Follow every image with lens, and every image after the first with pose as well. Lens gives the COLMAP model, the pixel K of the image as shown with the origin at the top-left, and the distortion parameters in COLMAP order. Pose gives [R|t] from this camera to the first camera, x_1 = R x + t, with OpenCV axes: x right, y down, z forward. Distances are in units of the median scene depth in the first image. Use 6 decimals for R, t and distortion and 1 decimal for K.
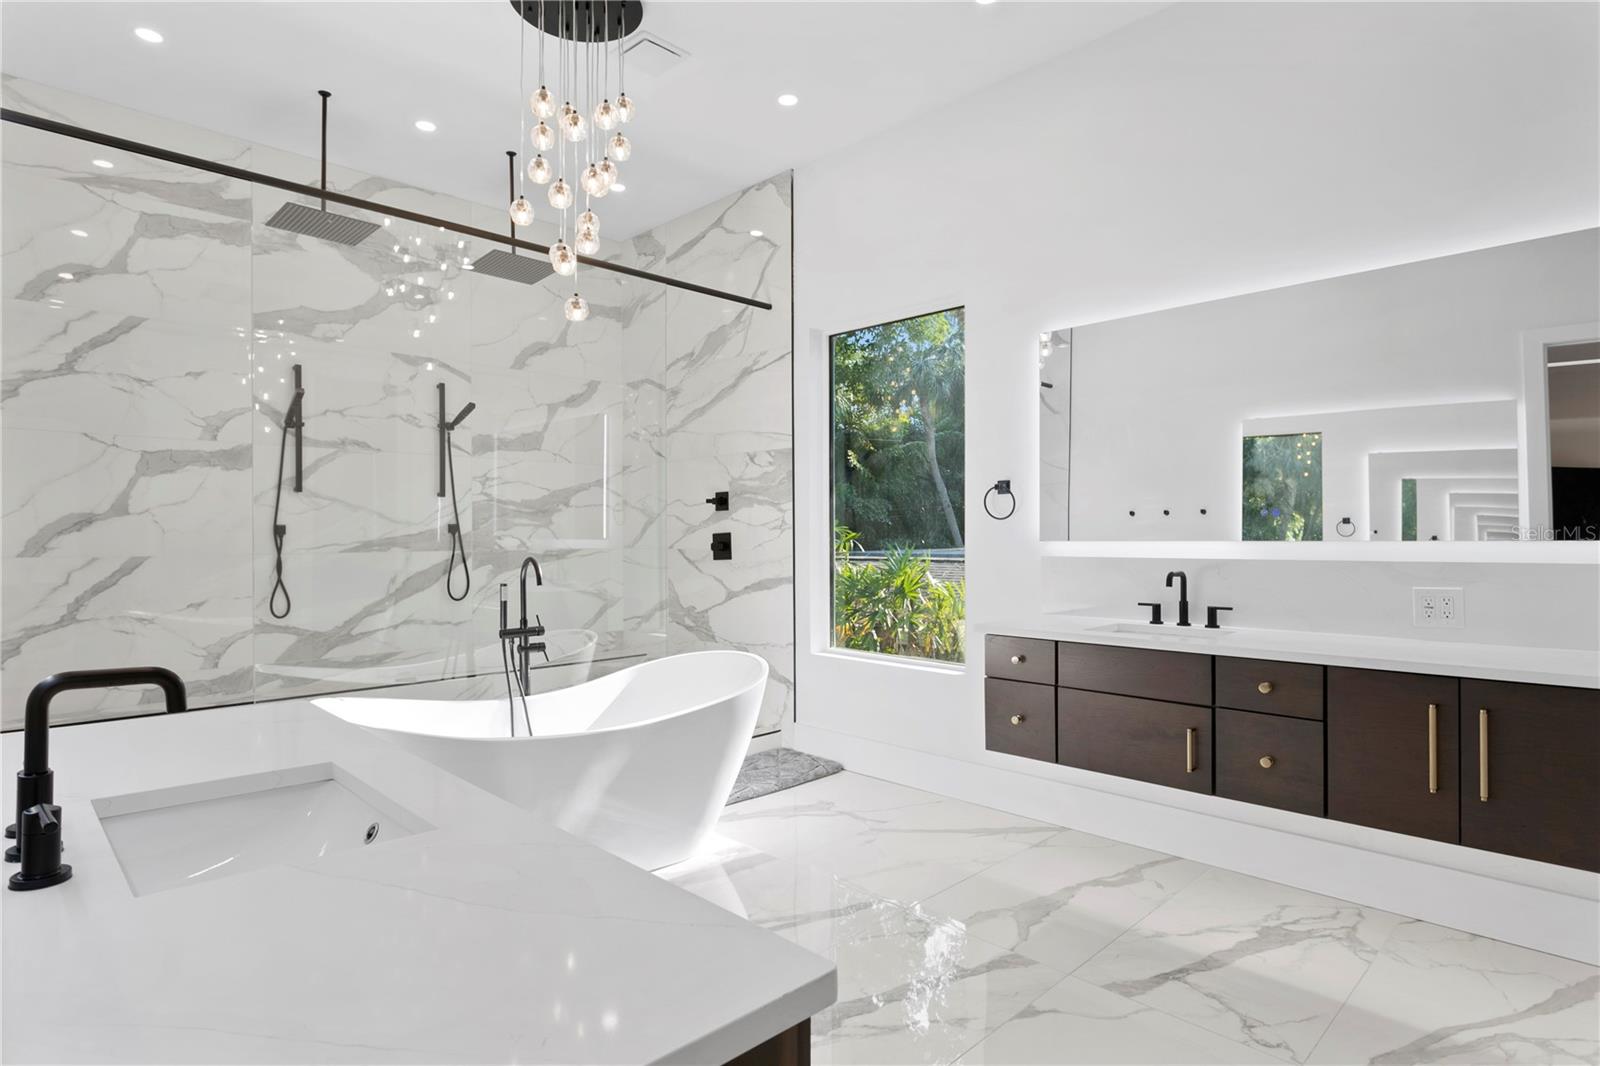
lens RADIAL K [[874.6, 0, 802.3], [0, 874.6, 533.6], [0, 0, 1]] dist [-0.003831, 0.005280]
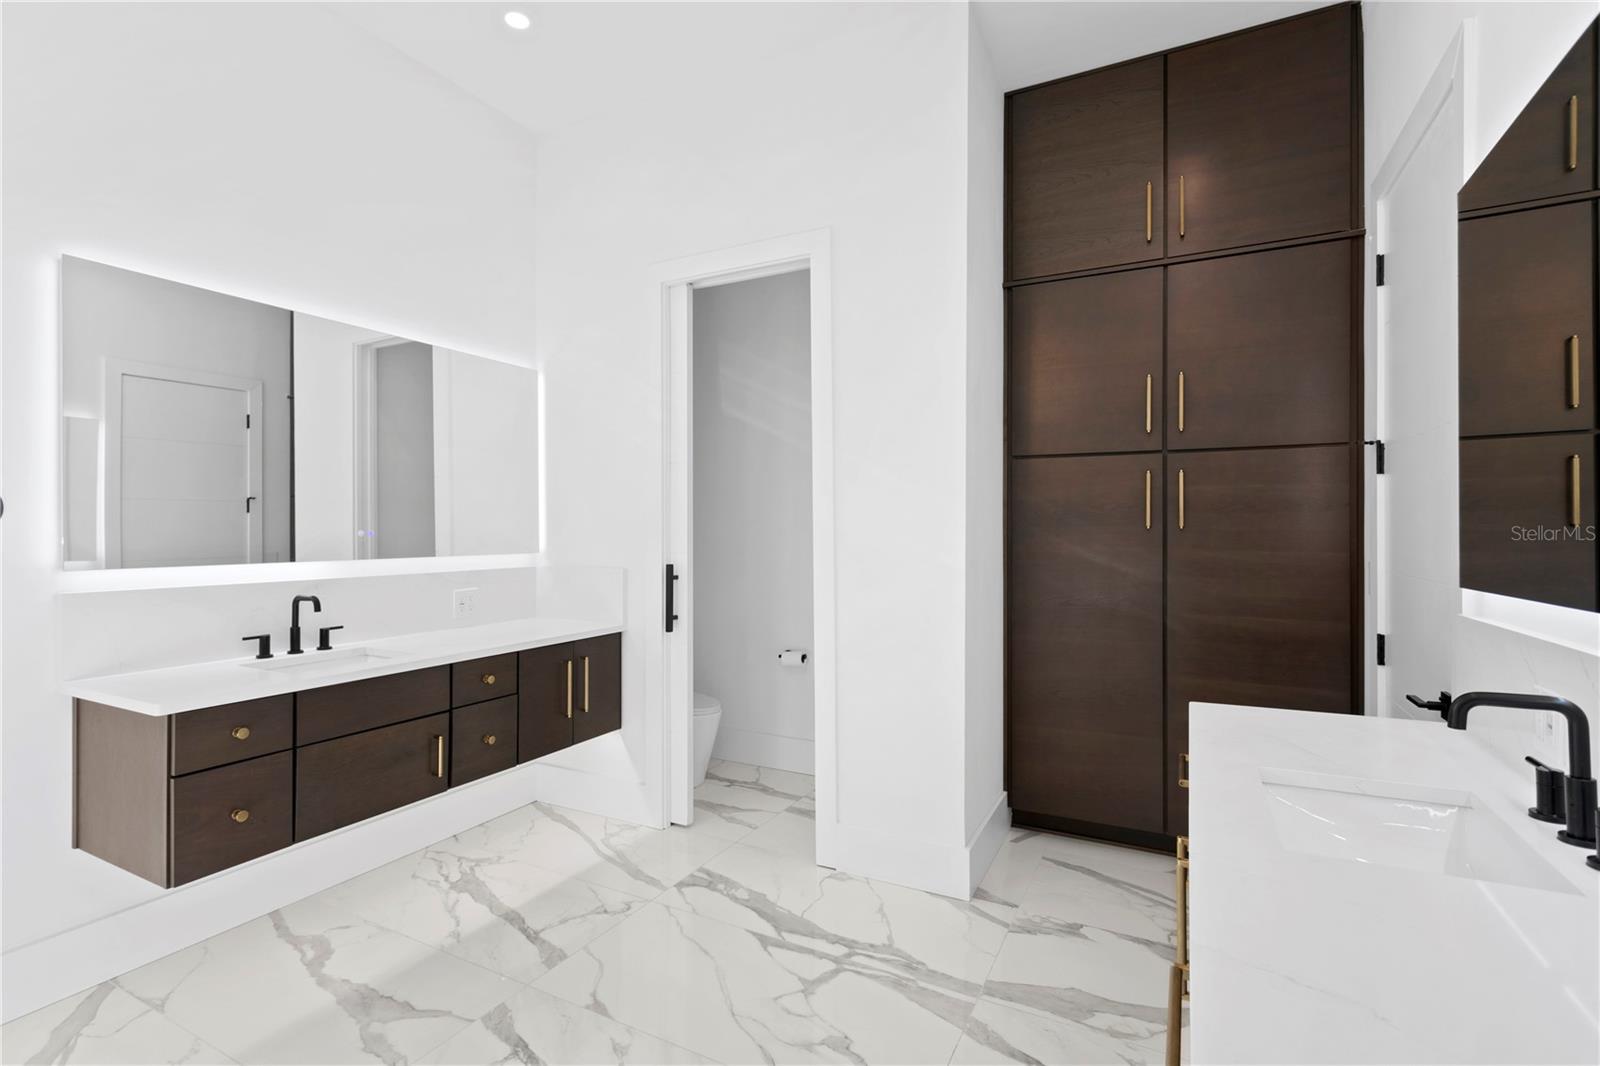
lens RADIAL K [[756.4, 0, 799.8], [0, 756.4, 532.1], [0, 0, 1]] dist [0.005537, 0.000919]
pose [[-0.318631, -0.003498, 0.947872, -0.571452], [-0.011581, 0.999933, -0.000203, -0.034009], [-0.947808, -0.011042, -0.318650, 0.863283]]
